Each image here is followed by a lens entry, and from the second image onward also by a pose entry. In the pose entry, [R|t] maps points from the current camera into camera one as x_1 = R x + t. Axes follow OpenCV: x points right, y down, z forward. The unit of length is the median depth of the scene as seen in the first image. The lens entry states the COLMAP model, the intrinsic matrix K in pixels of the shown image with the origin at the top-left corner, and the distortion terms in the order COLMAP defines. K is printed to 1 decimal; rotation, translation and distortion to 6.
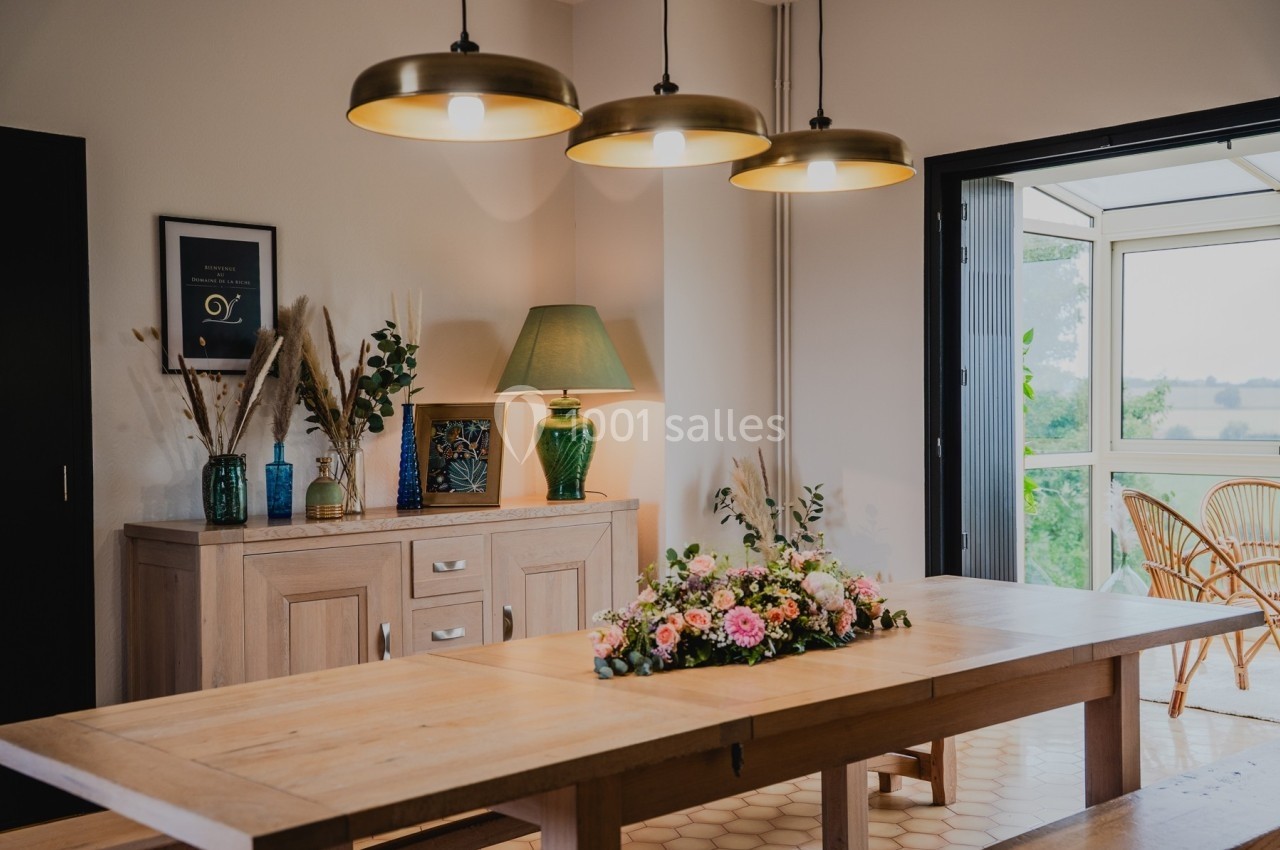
lens RADIAL K [[1424.9, 0, 640.0], [0, 1424.9, 425.0], [0, 0, 1]] dist [0.053901, 0.034149]
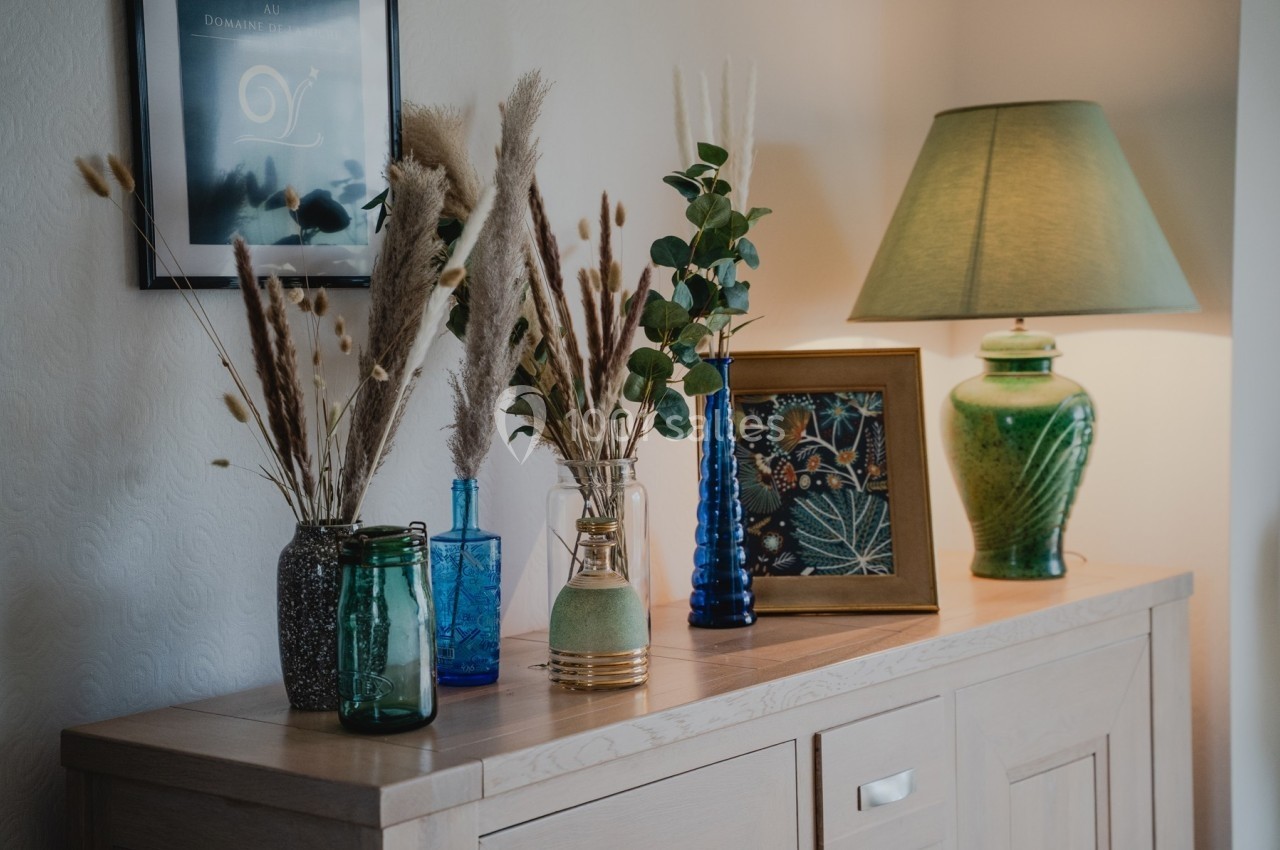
lens RADIAL K [[2128.1, 0, 640.0], [0, 2128.1, 425.0], [0, 0, 1]] dist [0.307245, 0.022638]
pose [[0.992778, -0.012376, 0.119325, -0.273420], [0.005734, 0.998423, 0.055851, -0.031412], [-0.119828, -0.054763, 0.991283, 0.454007]]
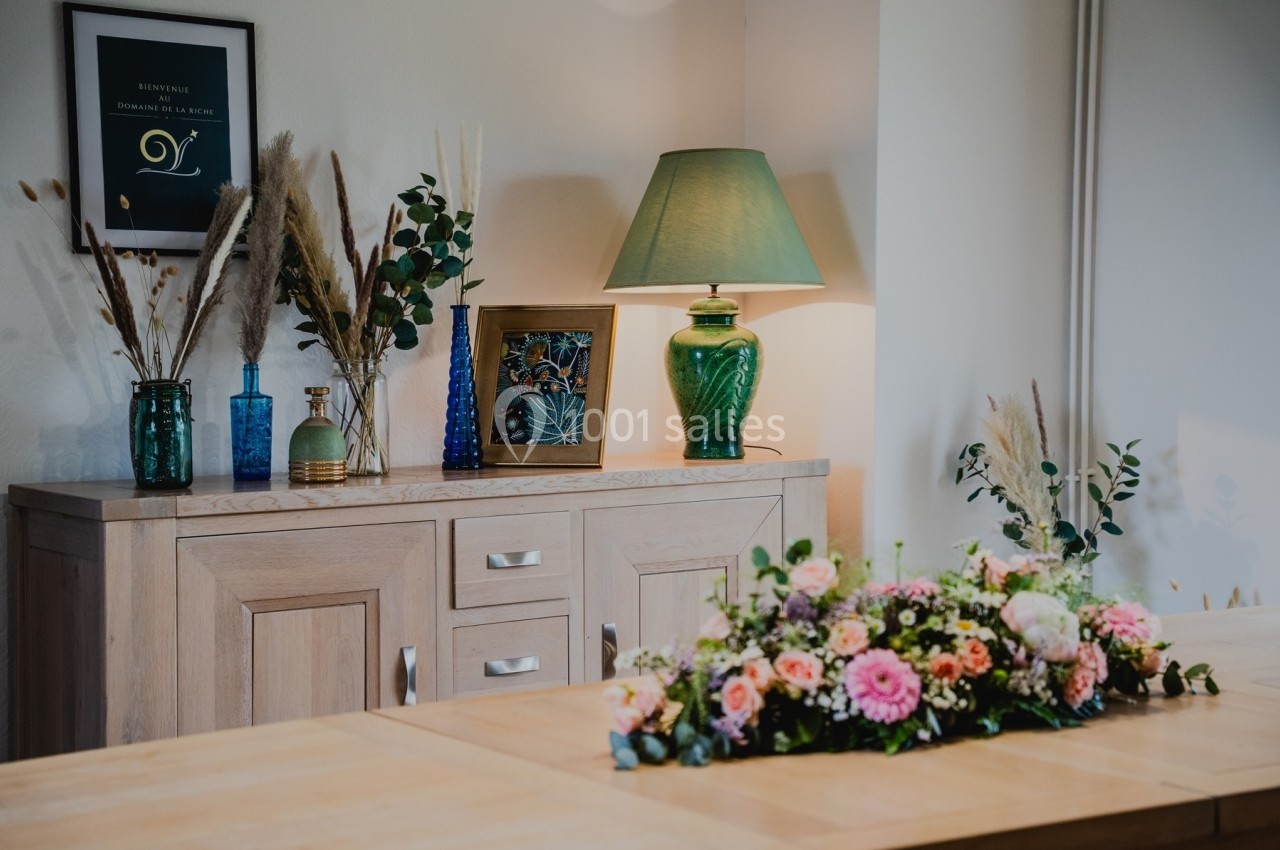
lens RADIAL K [[2065.8, 0, 640.0], [0, 2065.8, 425.0], [0, 0, 1]] dist [0.298309, 0.011798]
pose [[0.988713, 0.013420, -0.149222, 0.061052], [-0.007881, 0.999260, 0.037646, 0.003492], [0.149616, -0.036045, 0.988087, 0.097942]]
